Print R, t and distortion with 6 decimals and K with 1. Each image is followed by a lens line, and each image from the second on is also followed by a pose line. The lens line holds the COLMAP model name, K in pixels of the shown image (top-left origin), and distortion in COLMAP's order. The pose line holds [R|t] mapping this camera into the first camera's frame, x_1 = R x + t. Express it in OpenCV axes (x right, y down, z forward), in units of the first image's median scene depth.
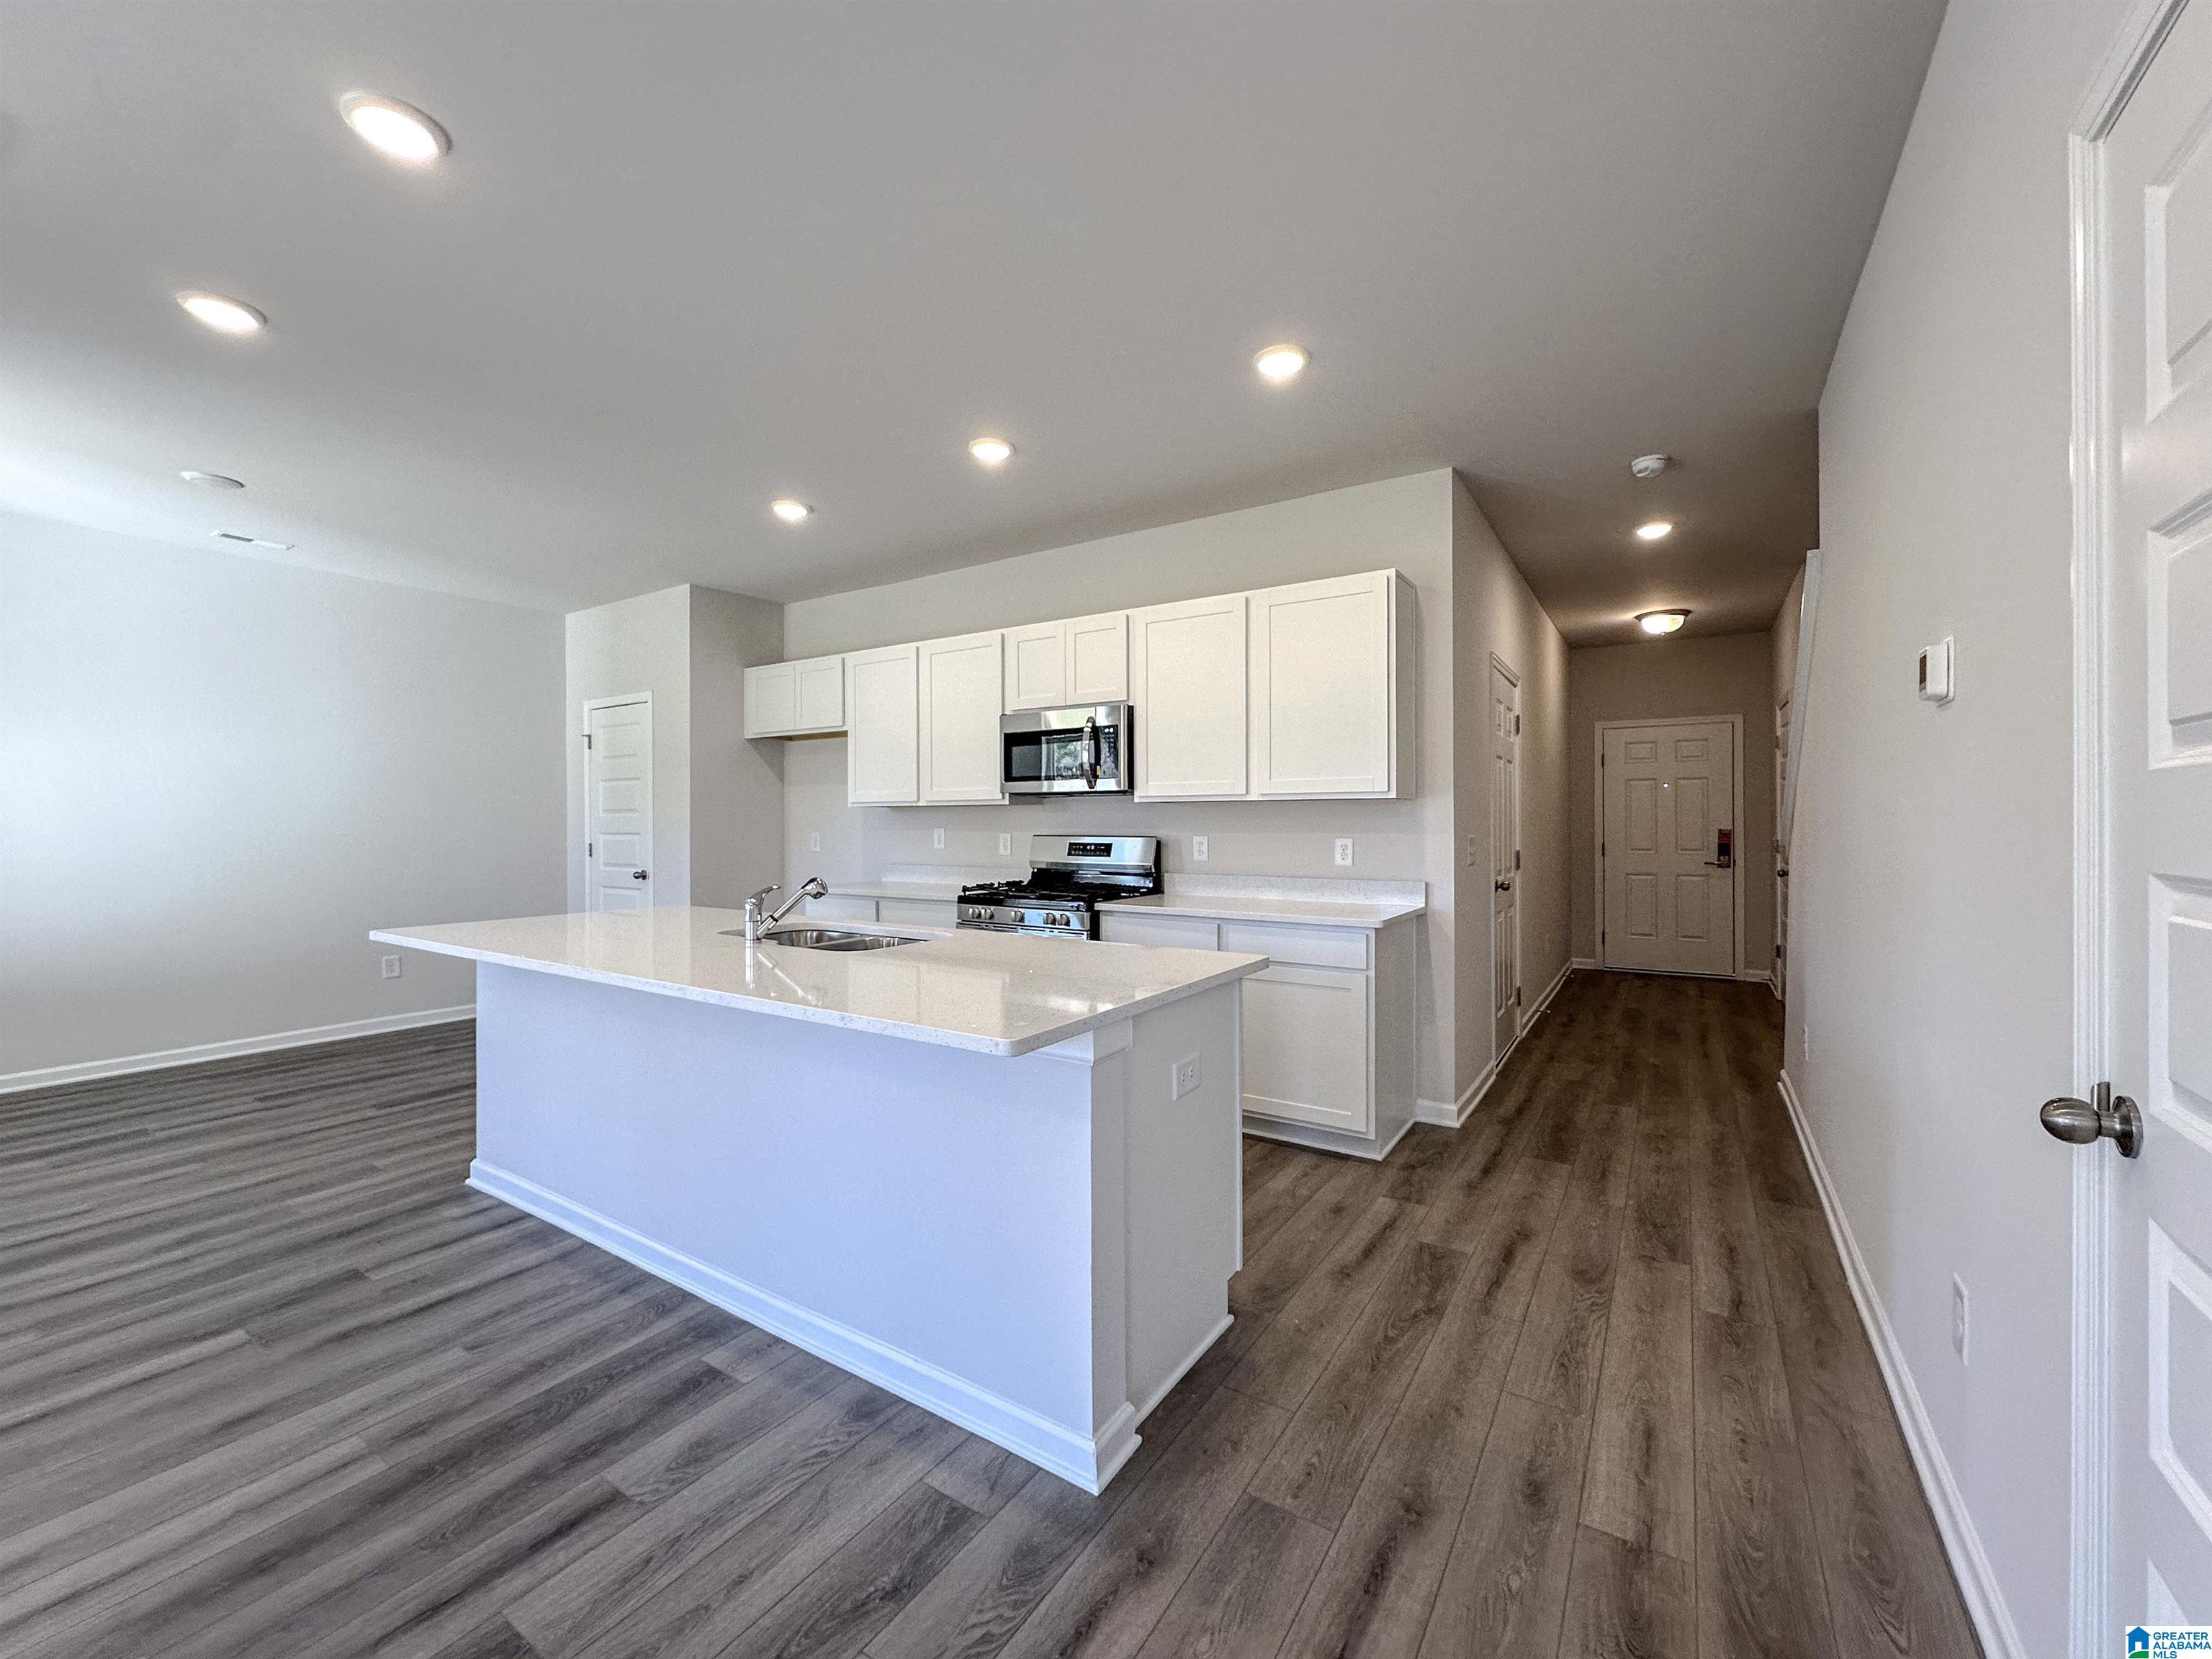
lens RADIAL K [[879.0, 0, 1106.0], [0, 879.0, 829.5], [0, 0, 1]] dist [-0.000296, -0.000016]
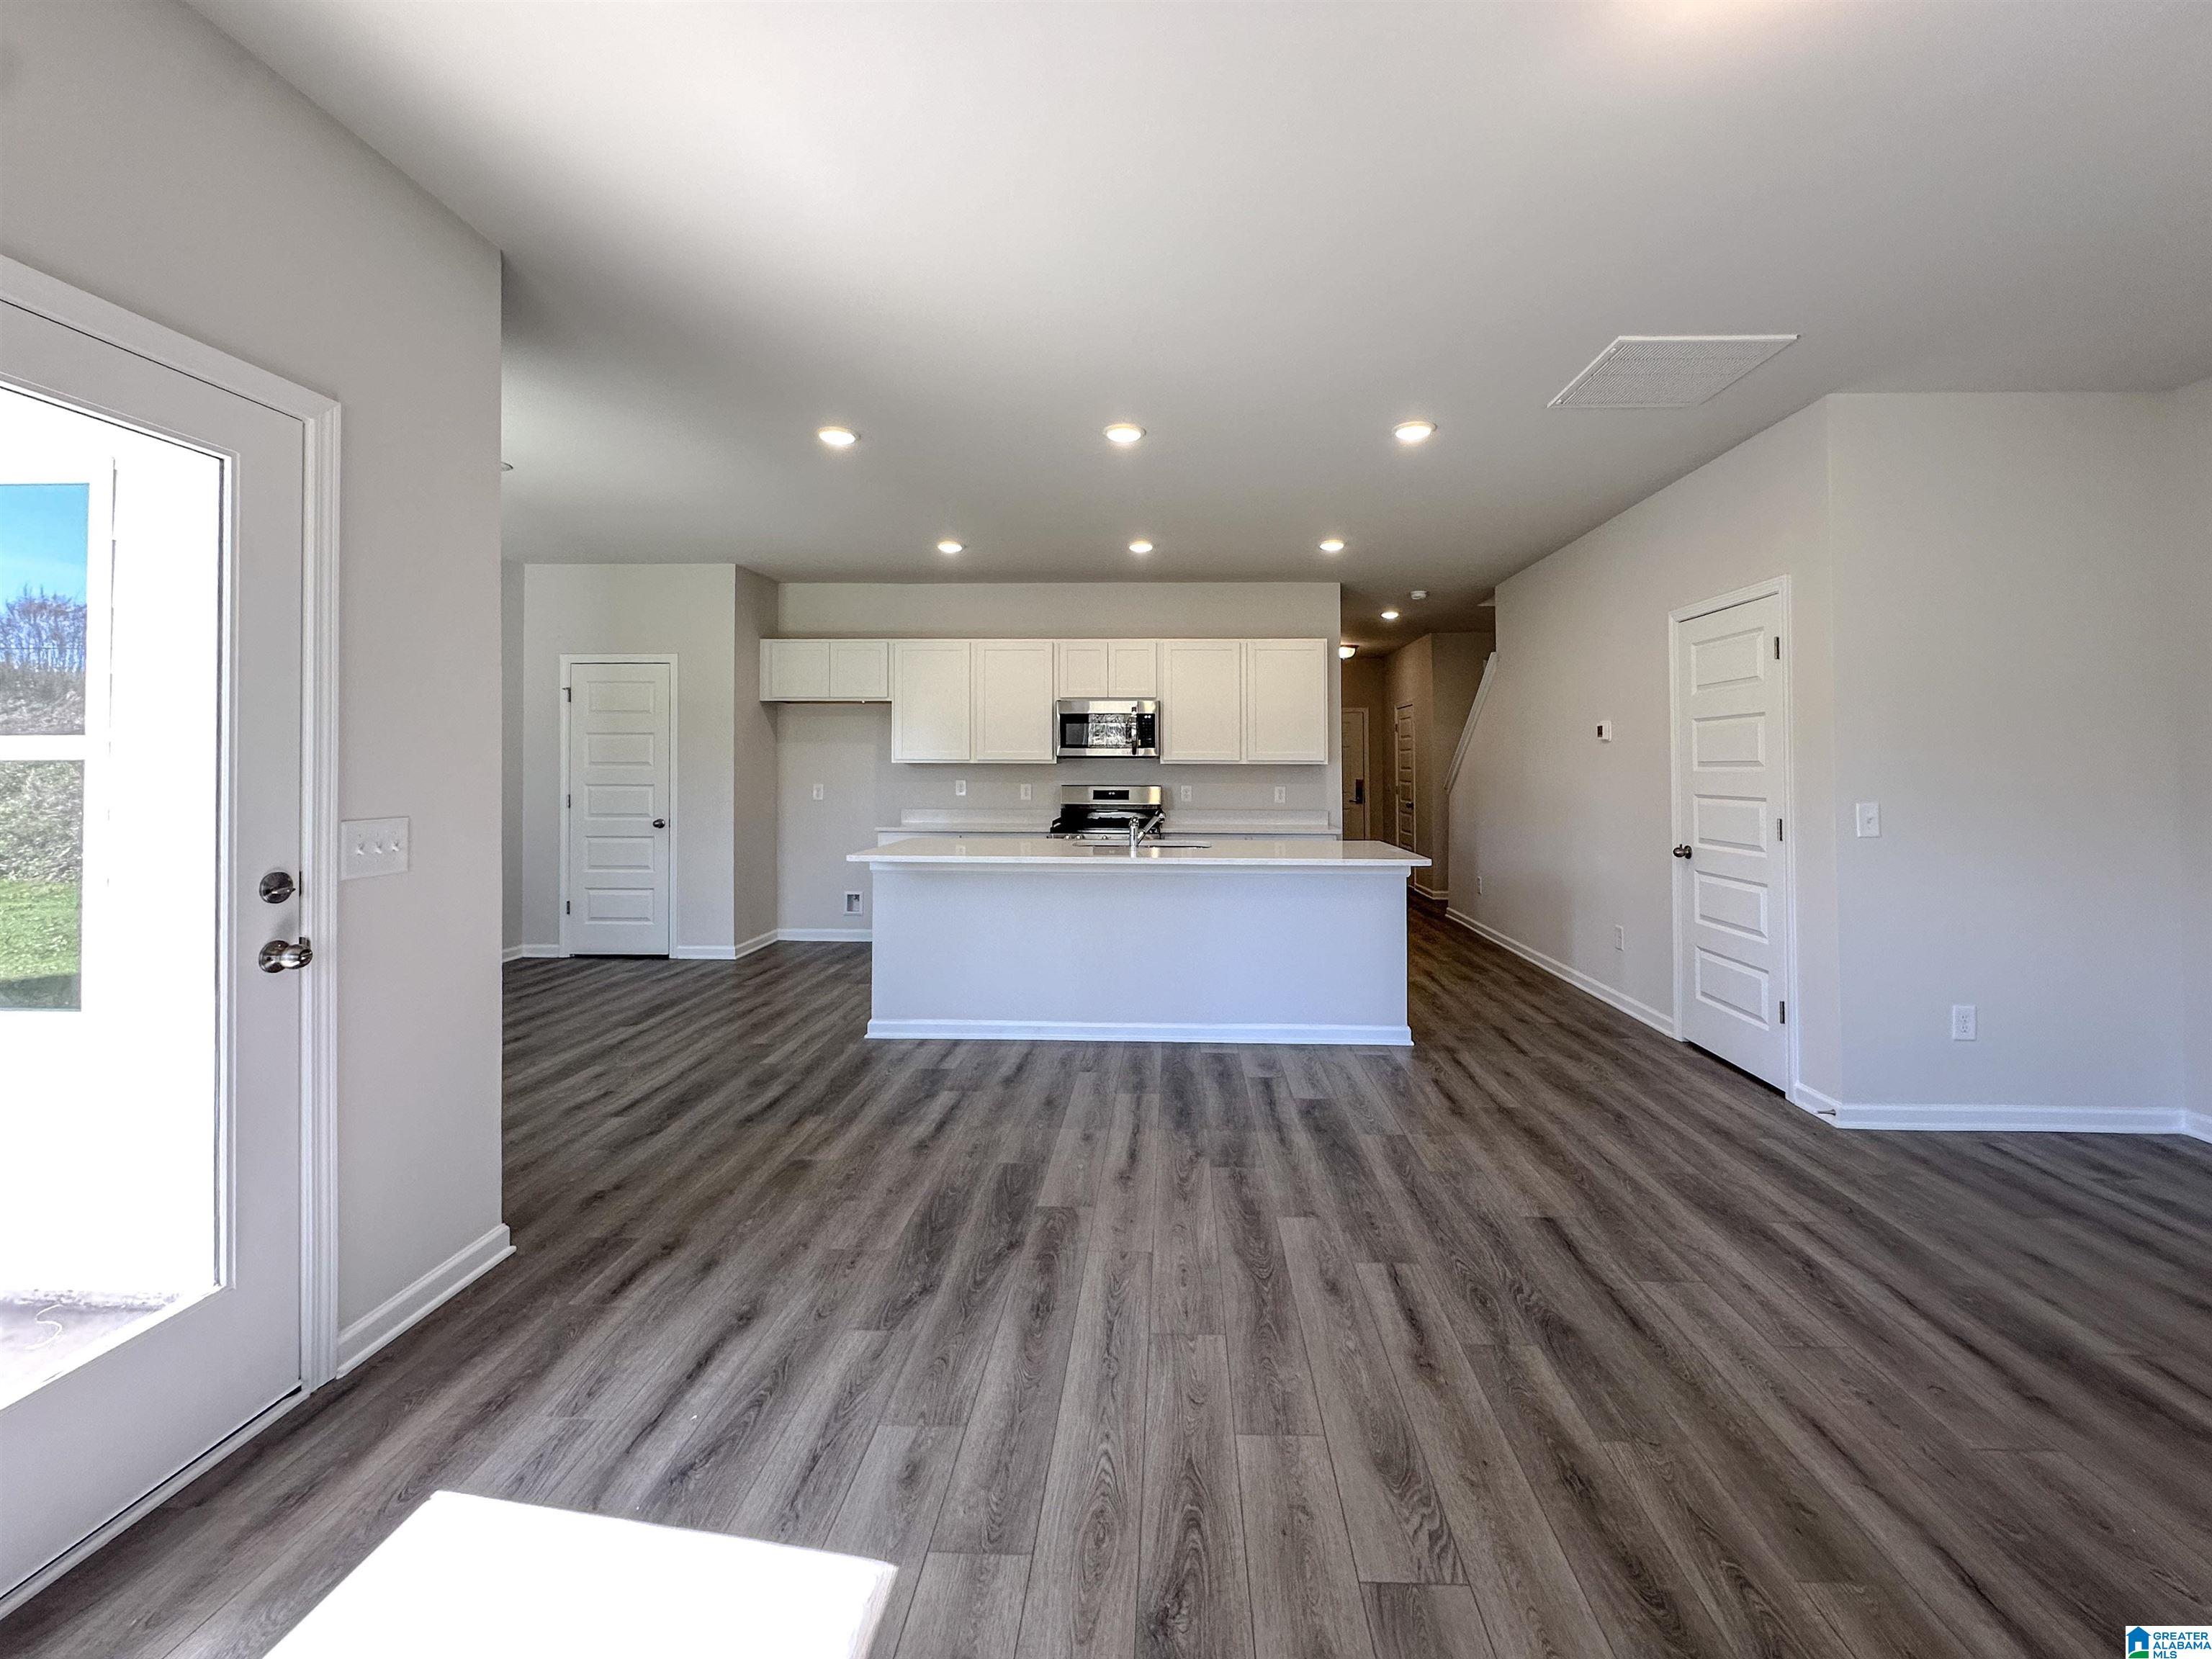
lens RADIAL K [[954.6, 0, 1116.8], [0, 954.6, 746.6], [0, 0, 1]] dist [0.028148, -0.000002]
pose [[0.862728, 0.016564, 0.505398, -0.816490], [-0.001087, 0.999522, -0.030902, -0.008827], [-0.505668, 0.026111, 0.862333, -0.377441]]
